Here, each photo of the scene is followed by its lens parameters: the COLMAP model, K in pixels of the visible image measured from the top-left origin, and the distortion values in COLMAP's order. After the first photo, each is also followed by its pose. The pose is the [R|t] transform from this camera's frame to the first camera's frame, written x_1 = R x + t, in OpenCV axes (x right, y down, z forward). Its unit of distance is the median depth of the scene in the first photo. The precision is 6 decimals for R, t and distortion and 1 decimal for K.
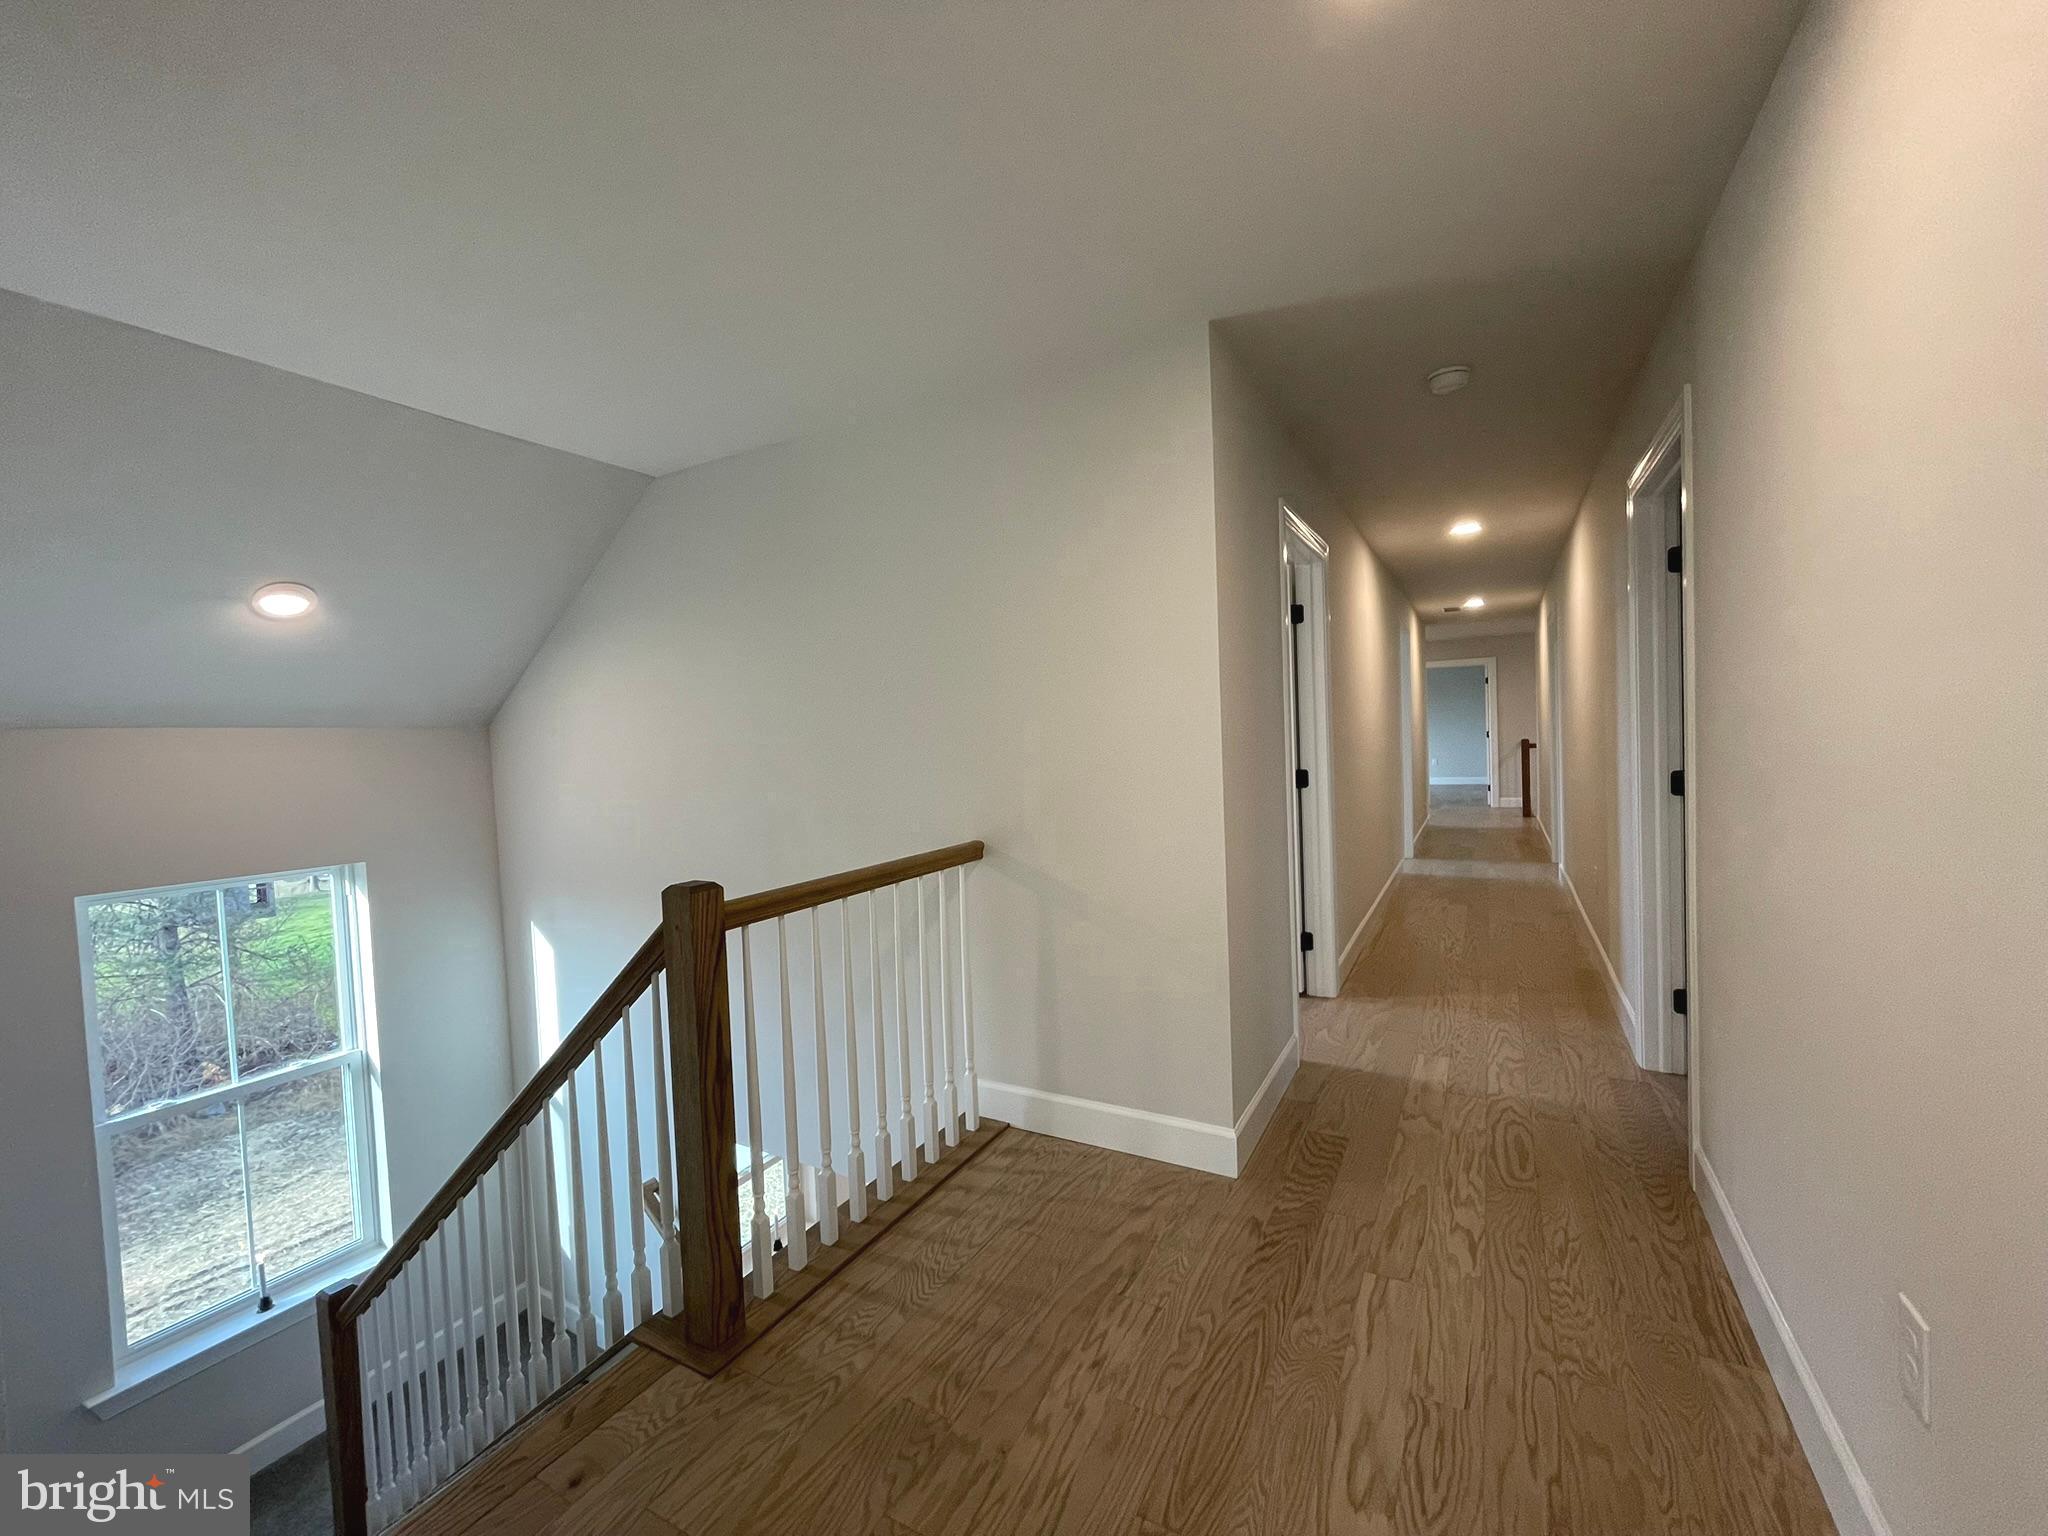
lens RADIAL K [[832.5, 0, 1017.1], [0, 832.5, 764.1], [0, 0, 1]] dist [-0.009209, 0.000141]
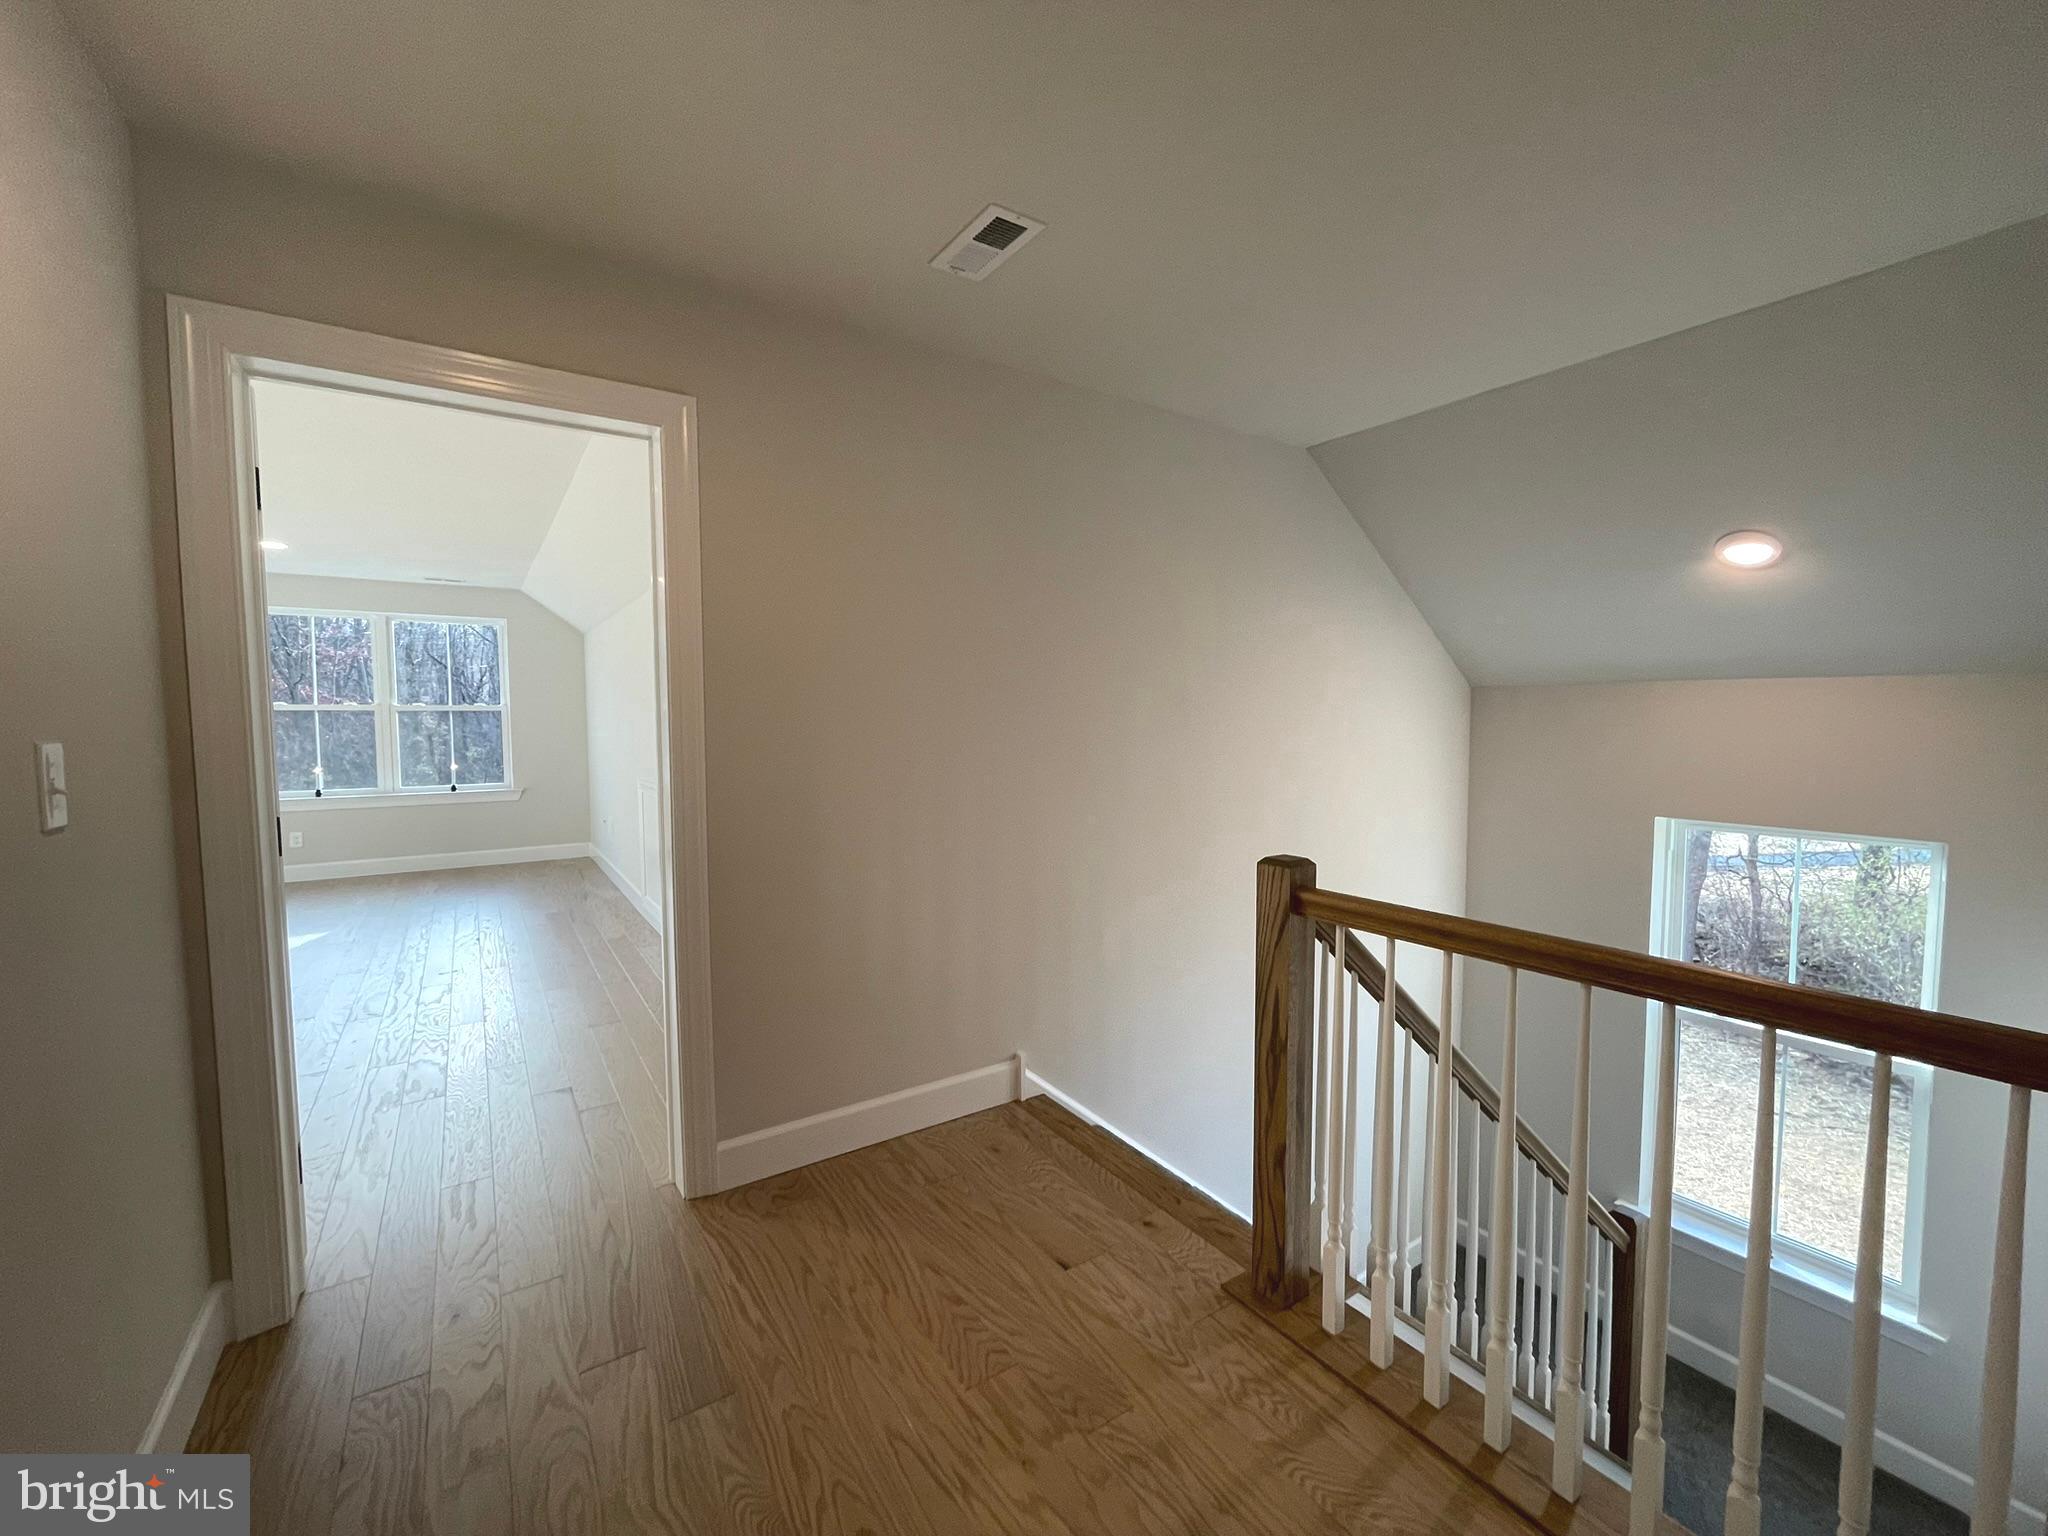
lens RADIAL K [[832.5, 0, 1019.0], [0, 832.5, 767.6], [0, 0, 1]] dist [-0.009209, 0.000141]
pose [[-0.452793, 0.100817, -0.885898, 0.719329], [-0.008449, 0.993057, 0.117330, -0.088659], [0.891576, 0.060611, -0.448797, 1.297122]]
